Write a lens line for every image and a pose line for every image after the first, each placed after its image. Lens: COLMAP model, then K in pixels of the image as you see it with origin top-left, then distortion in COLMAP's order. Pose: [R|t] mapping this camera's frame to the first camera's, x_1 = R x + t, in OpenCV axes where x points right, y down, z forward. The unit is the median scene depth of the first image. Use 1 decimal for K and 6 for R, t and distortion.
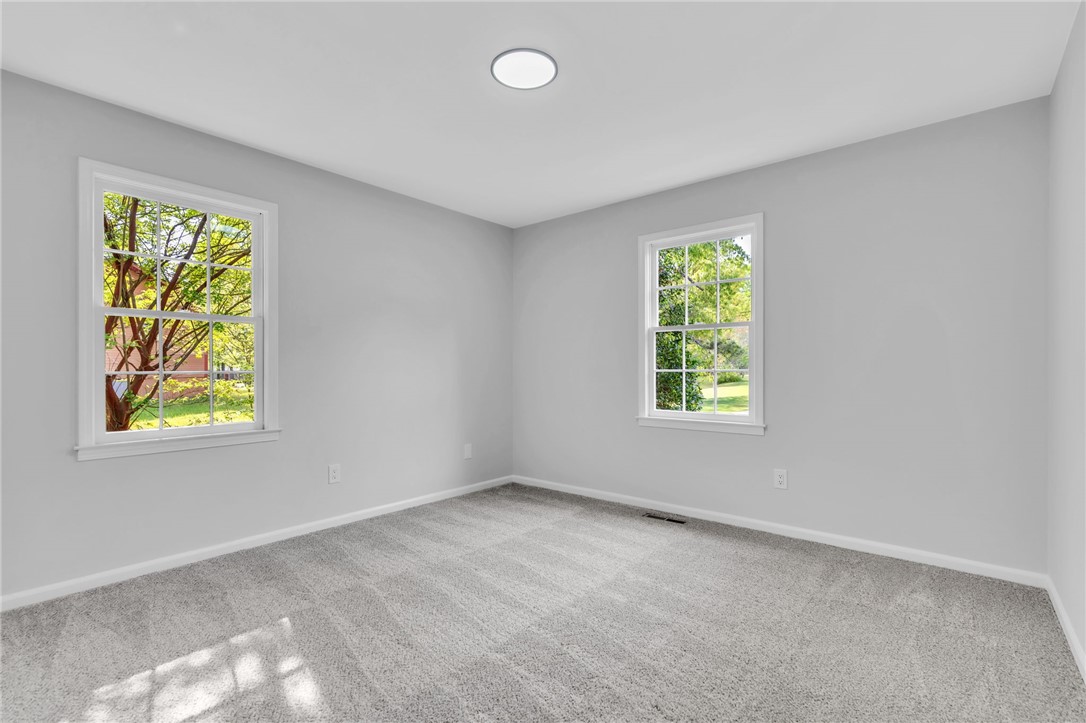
lens RADIAL K [[501.9, 0, 543.0], [0, 501.9, 361.5], [0, 0, 1]] dist [0.000779, 0.000236]
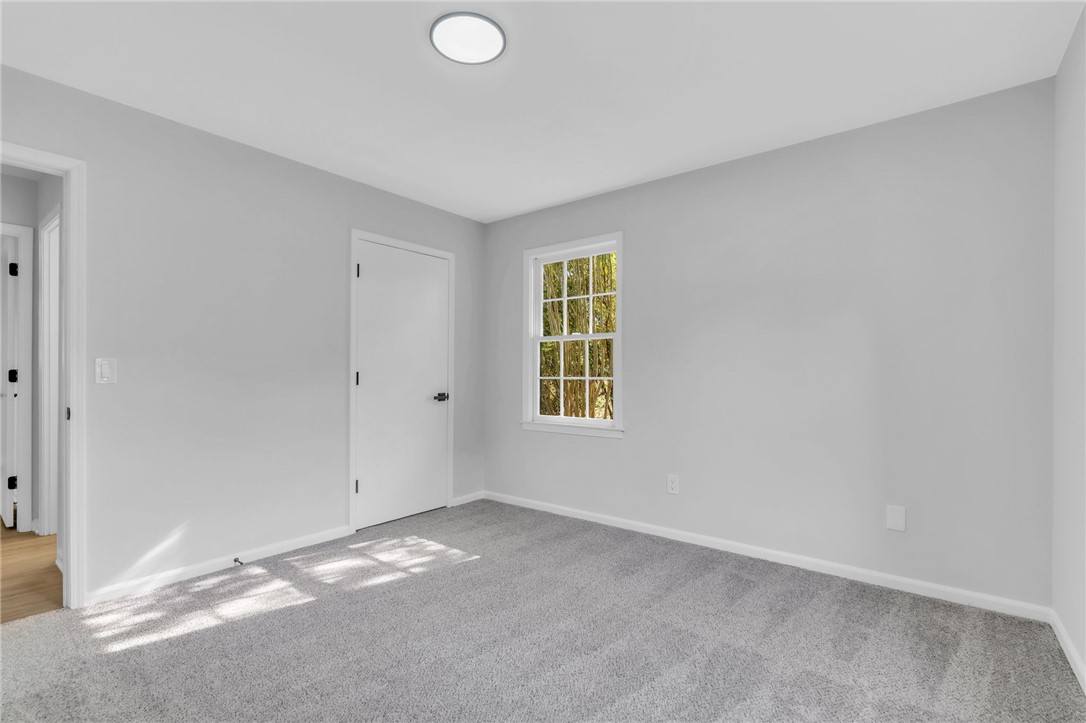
lens RADIAL K [[501.9, 0, 543.0], [0, 501.9, 361.5], [0, 0, 1]] dist [0.000779, 0.000236]
pose [[0.026047, -0.024294, -0.999365, 0.786710], [0.005119, 0.999695, -0.024169, 0.009750], [0.999648, -0.004487, 0.026163, 1.021198]]
